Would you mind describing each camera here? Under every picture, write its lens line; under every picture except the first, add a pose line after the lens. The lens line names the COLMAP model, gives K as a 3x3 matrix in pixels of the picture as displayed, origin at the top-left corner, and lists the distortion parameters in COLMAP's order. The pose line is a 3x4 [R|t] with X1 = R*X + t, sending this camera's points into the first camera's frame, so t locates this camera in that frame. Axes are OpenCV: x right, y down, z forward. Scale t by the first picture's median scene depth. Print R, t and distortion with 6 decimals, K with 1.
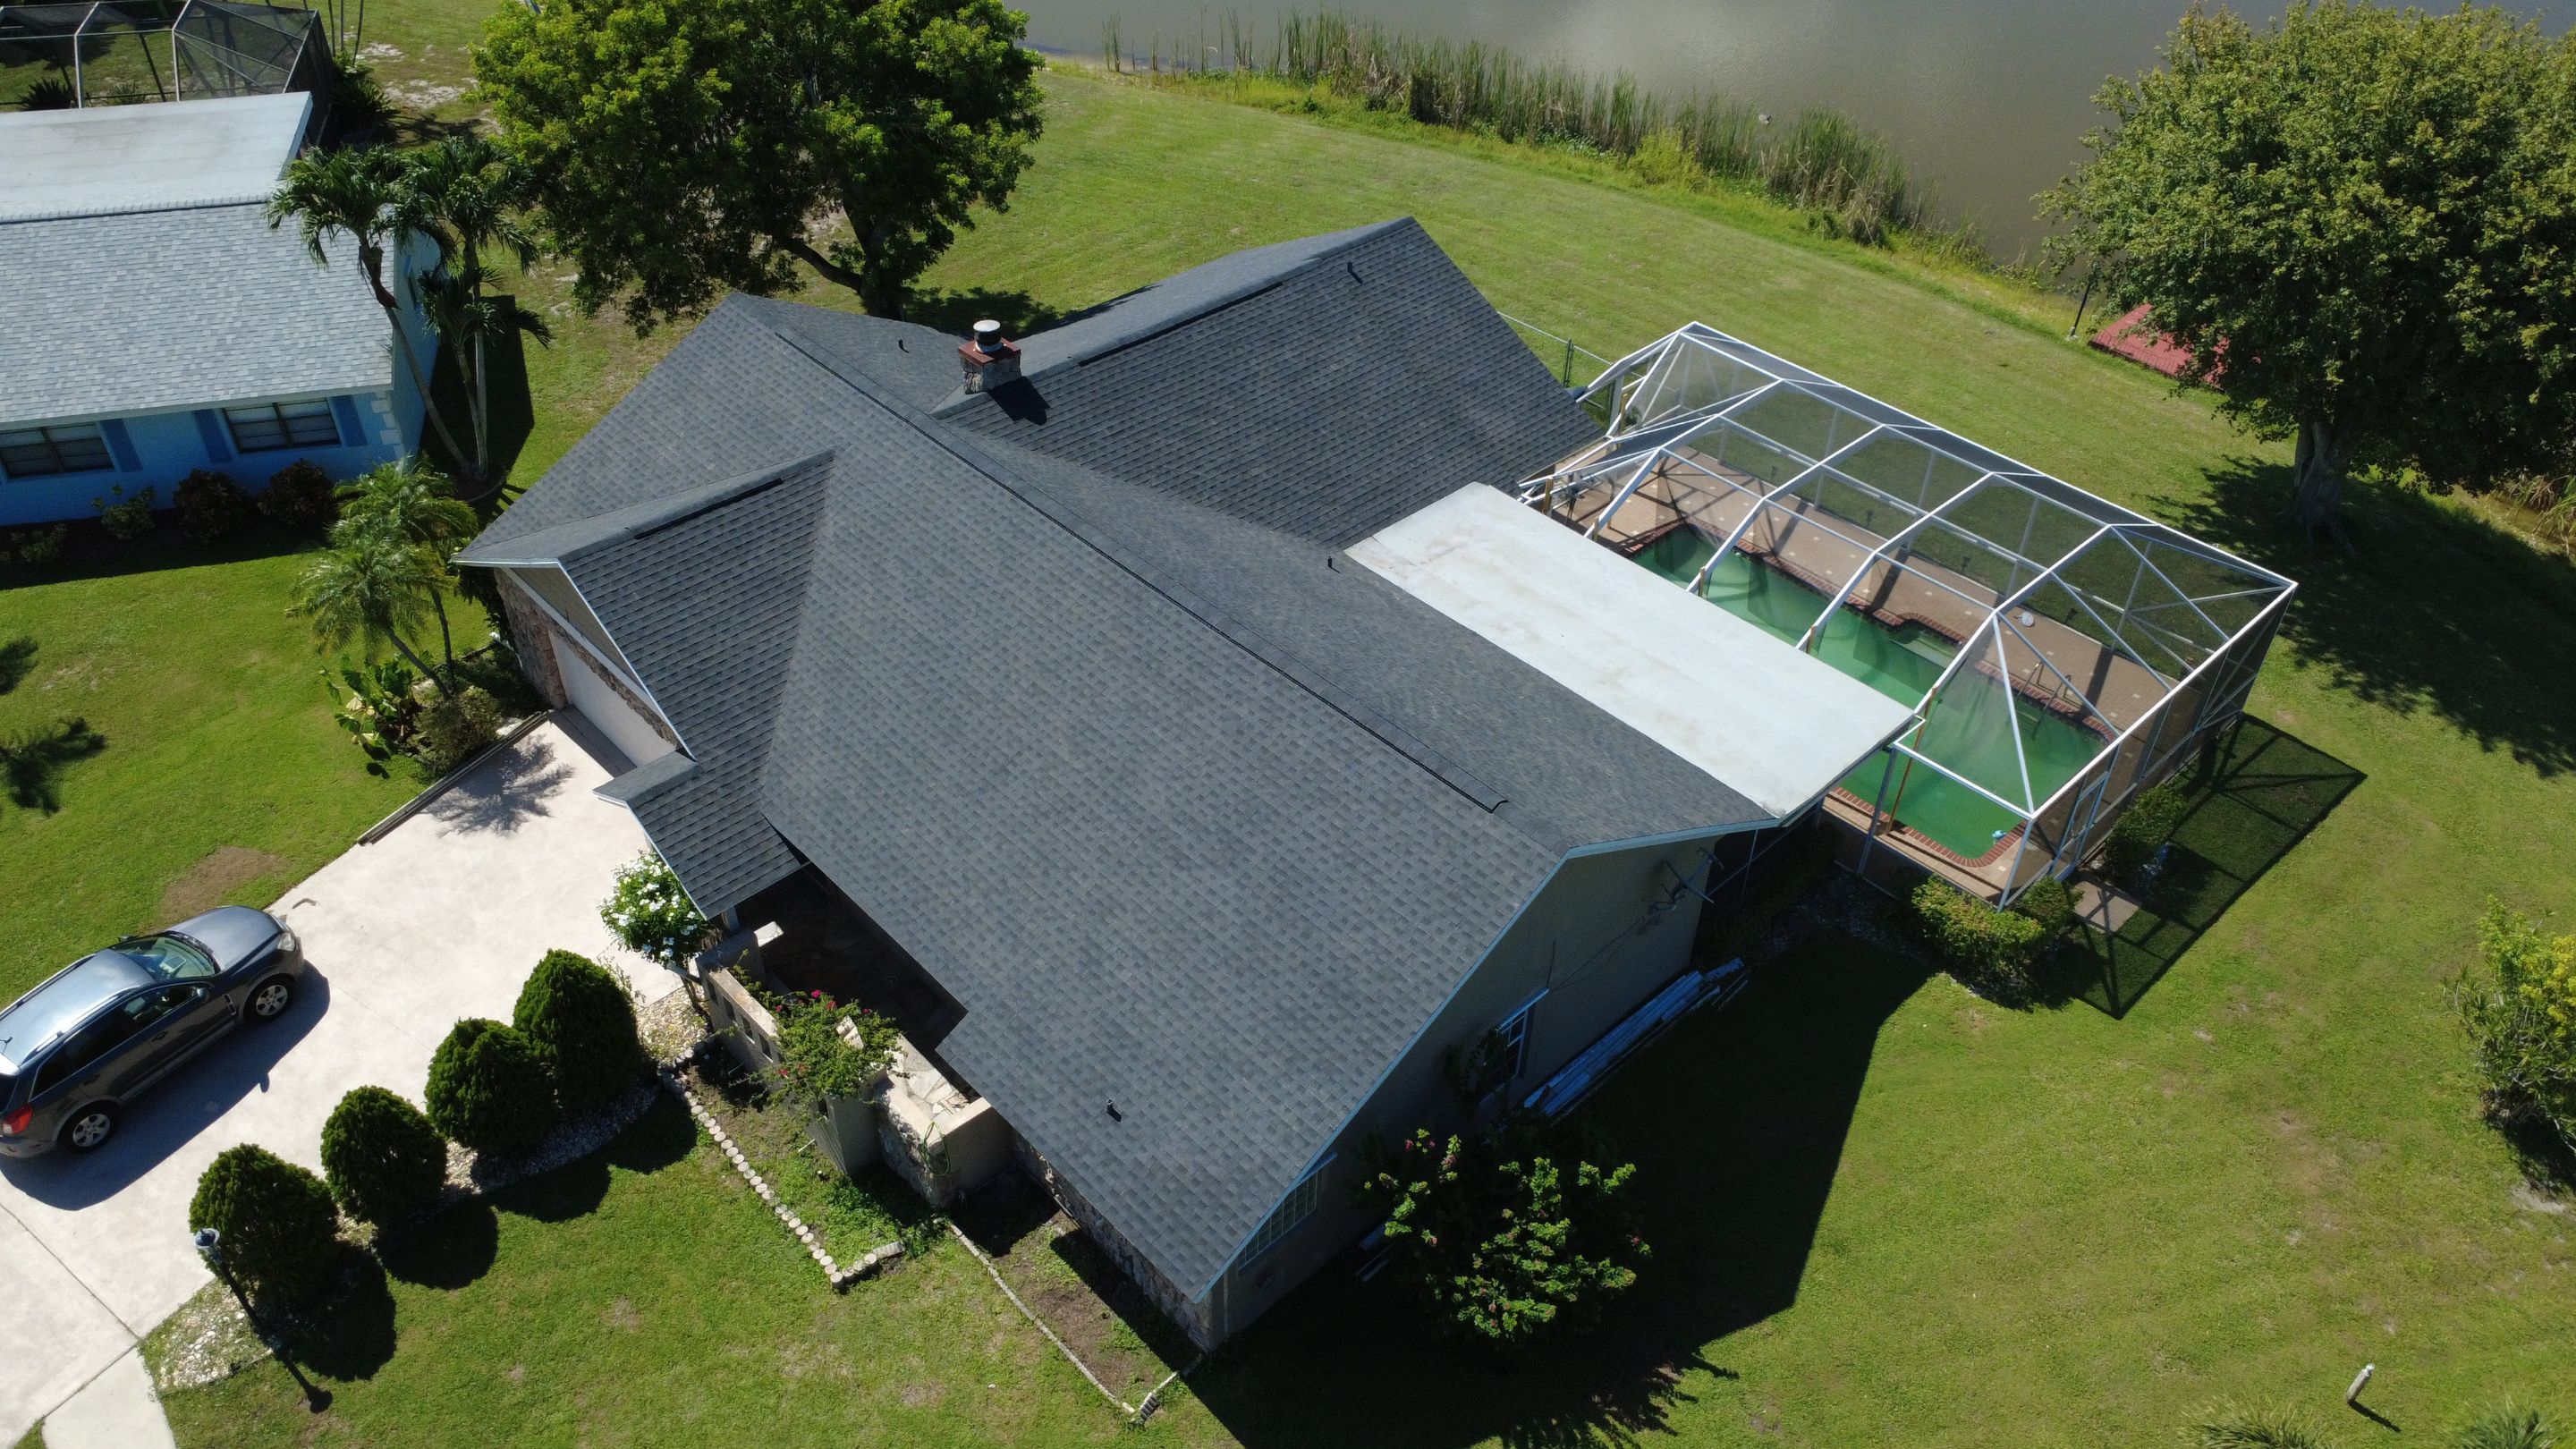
lens RADIAL K [[1870.7, 0, 1288.1], [0, 1870.7, 733.9], [0, 0, 1]] dist [0.003865, -0.001924]
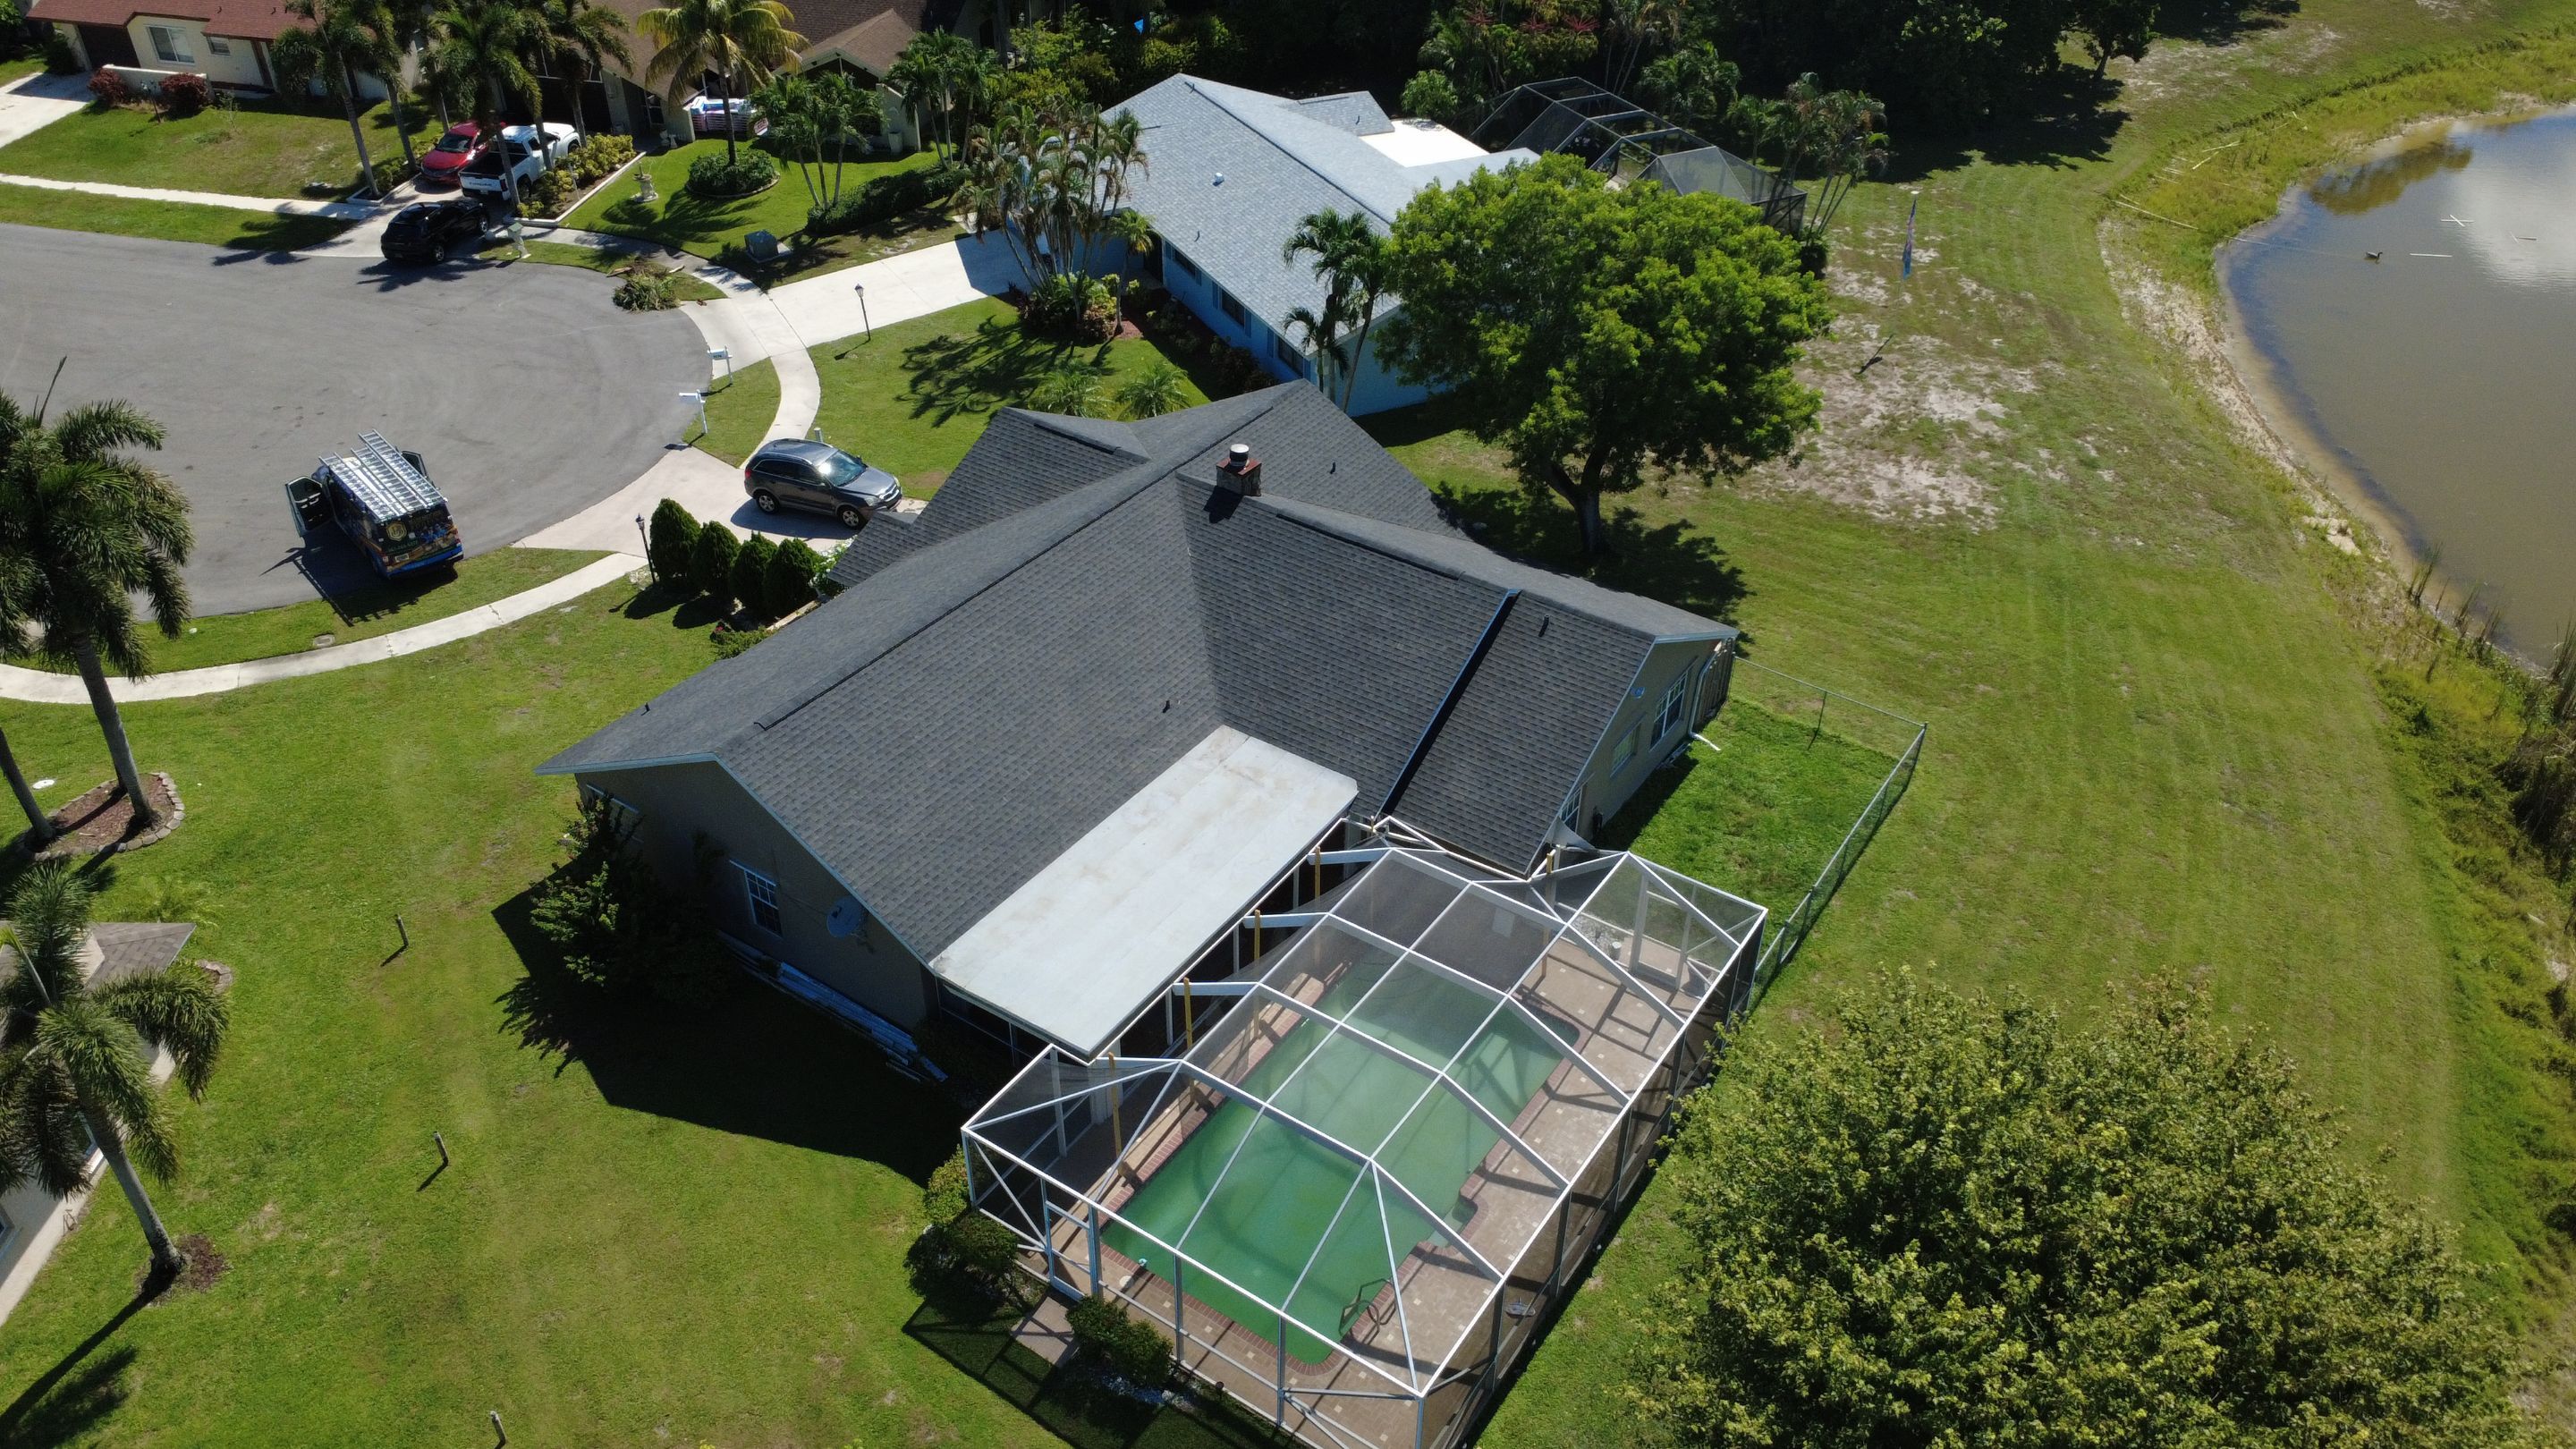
lens RADIAL K [[1870.7, 0, 1280.0], [0, 1870.7, 718.5], [0, 0, 1]] dist [0.003865, -0.001924]
pose [[0.209900, 0.559542, -0.801782, 1.193467], [-0.628370, 0.705466, 0.327824, -0.614519], [0.749061, 0.435006, 0.499677, 0.464828]]
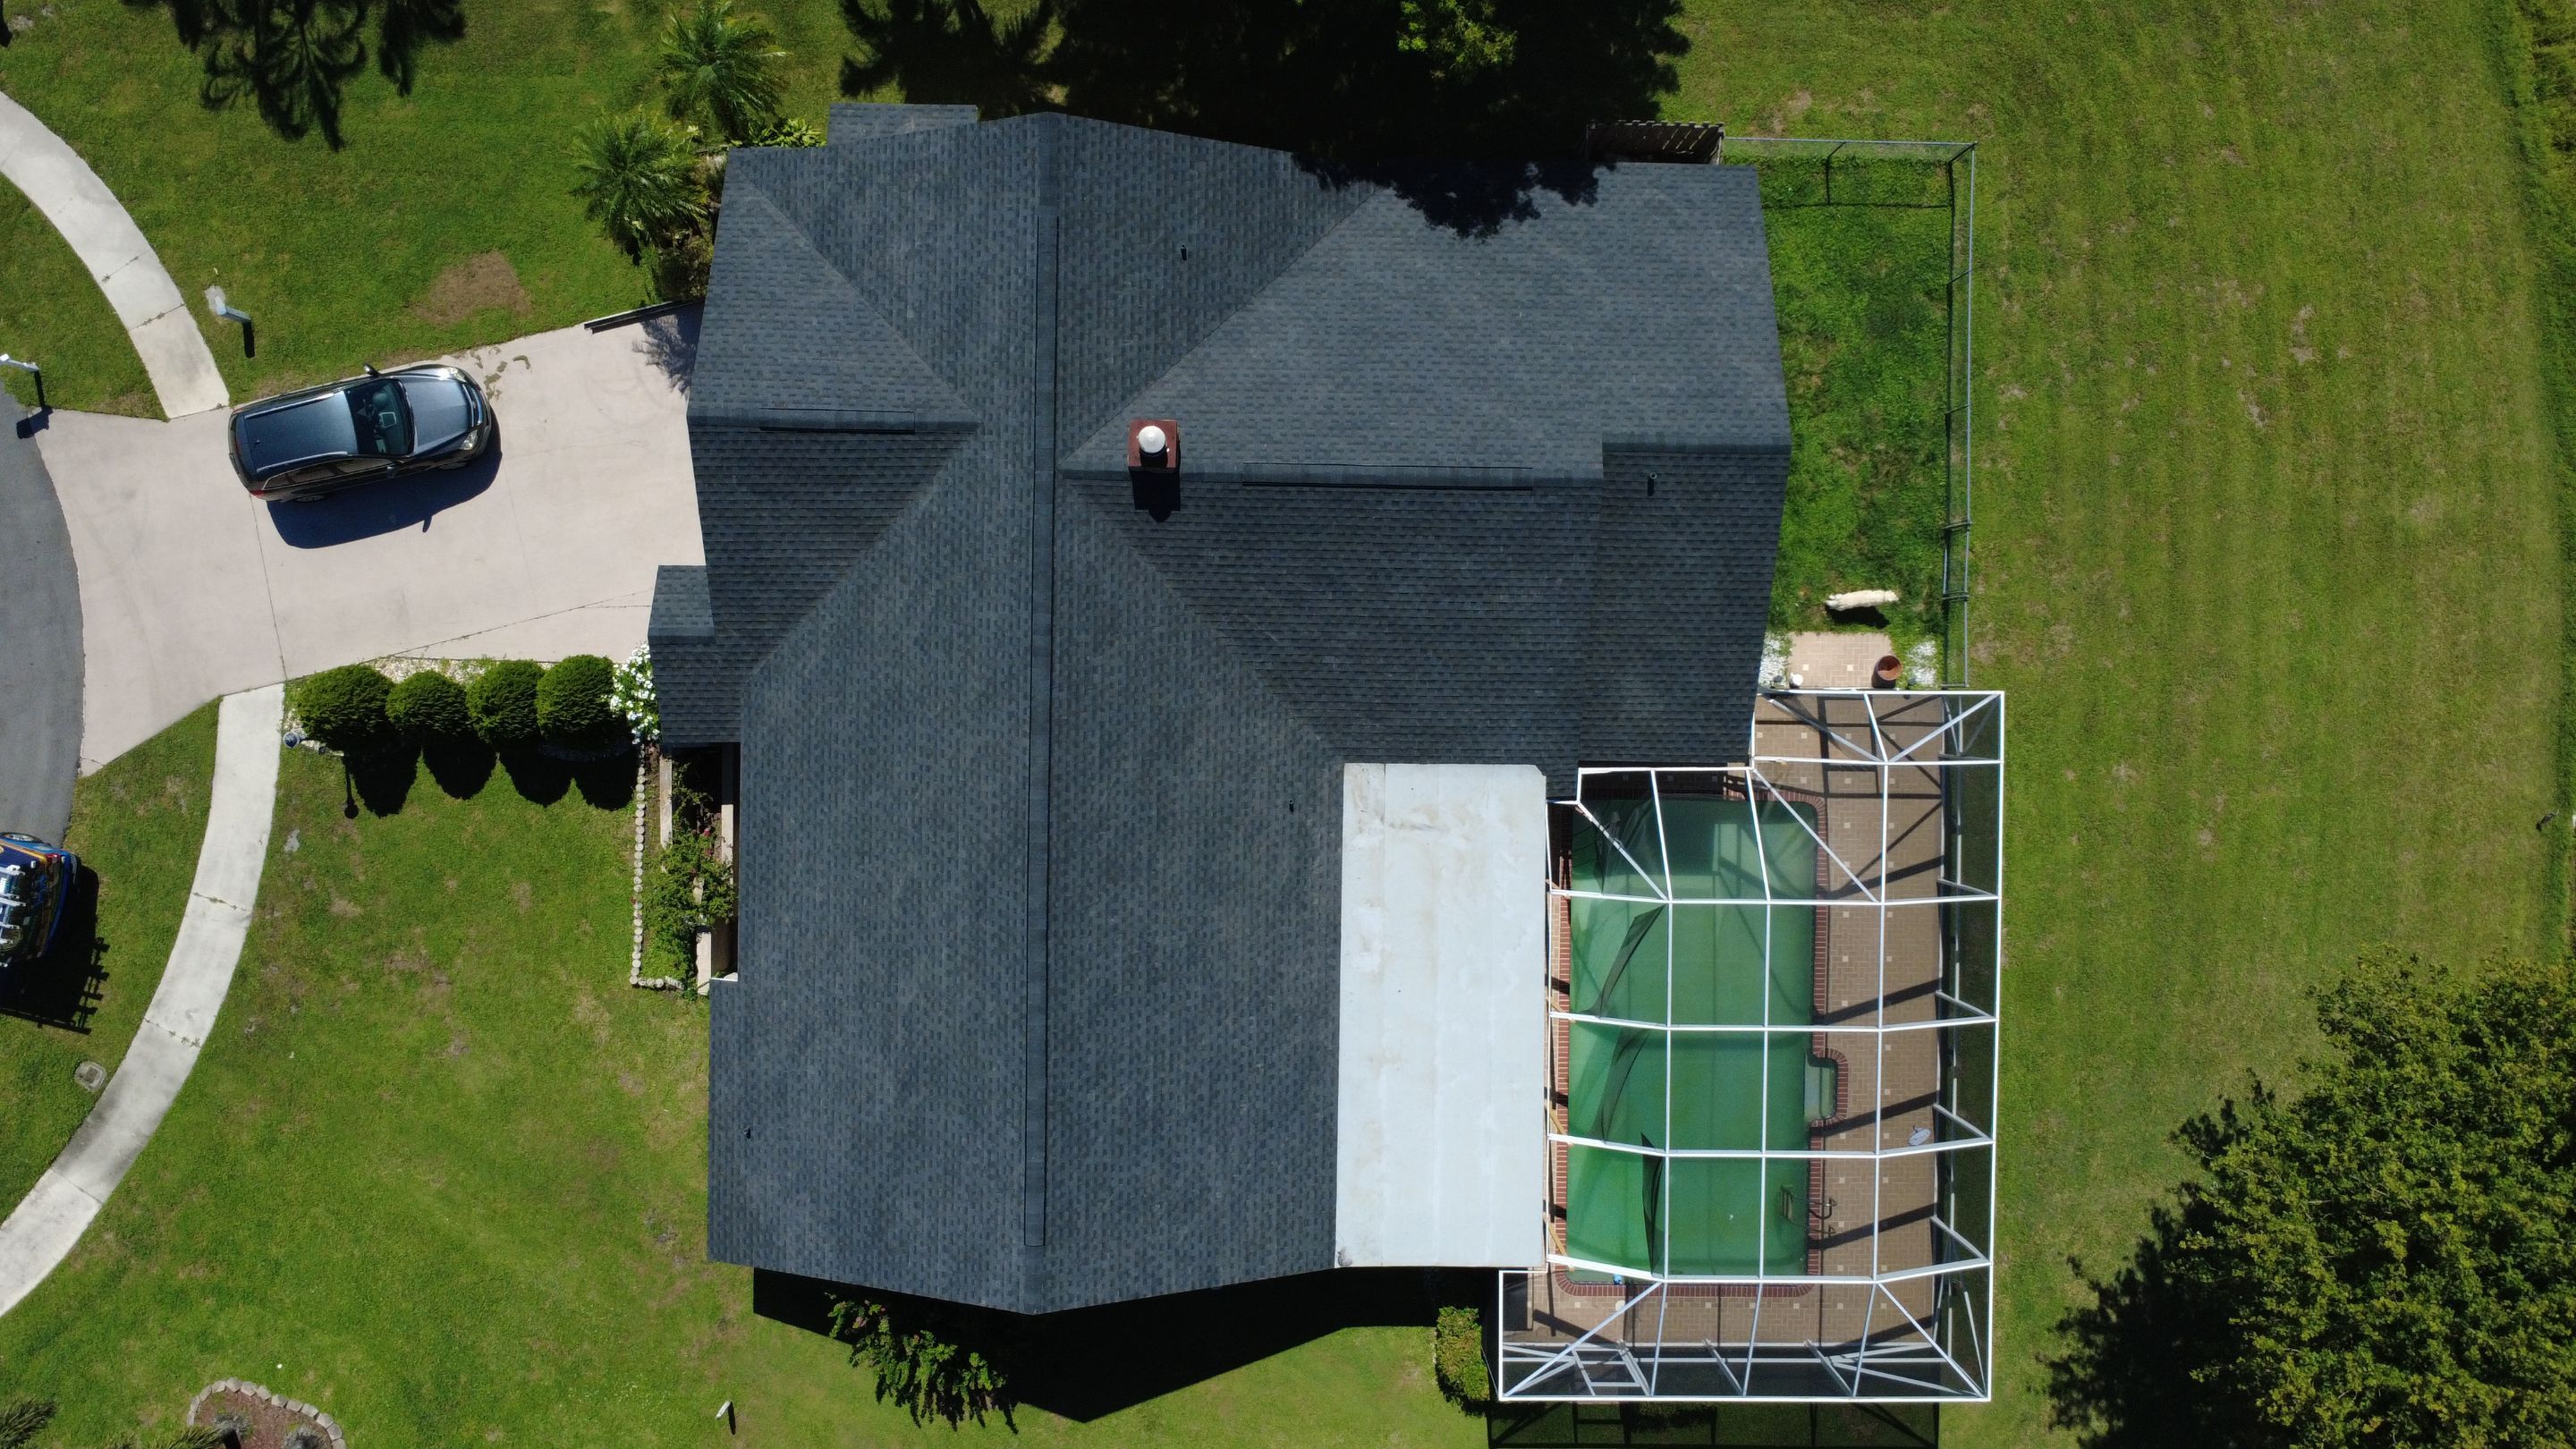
lens RADIAL K [[1870.7, 0, 1276.9], [0, 1870.7, 729.5], [0, 0, 1]] dist [0.003865, -0.001924]
pose [[0.718594, 0.695260, 0.015353, -0.030455], [-0.447609, 0.445510, 0.775350, -1.026467], [0.532230, -0.564034, 0.631345, 0.389093]]
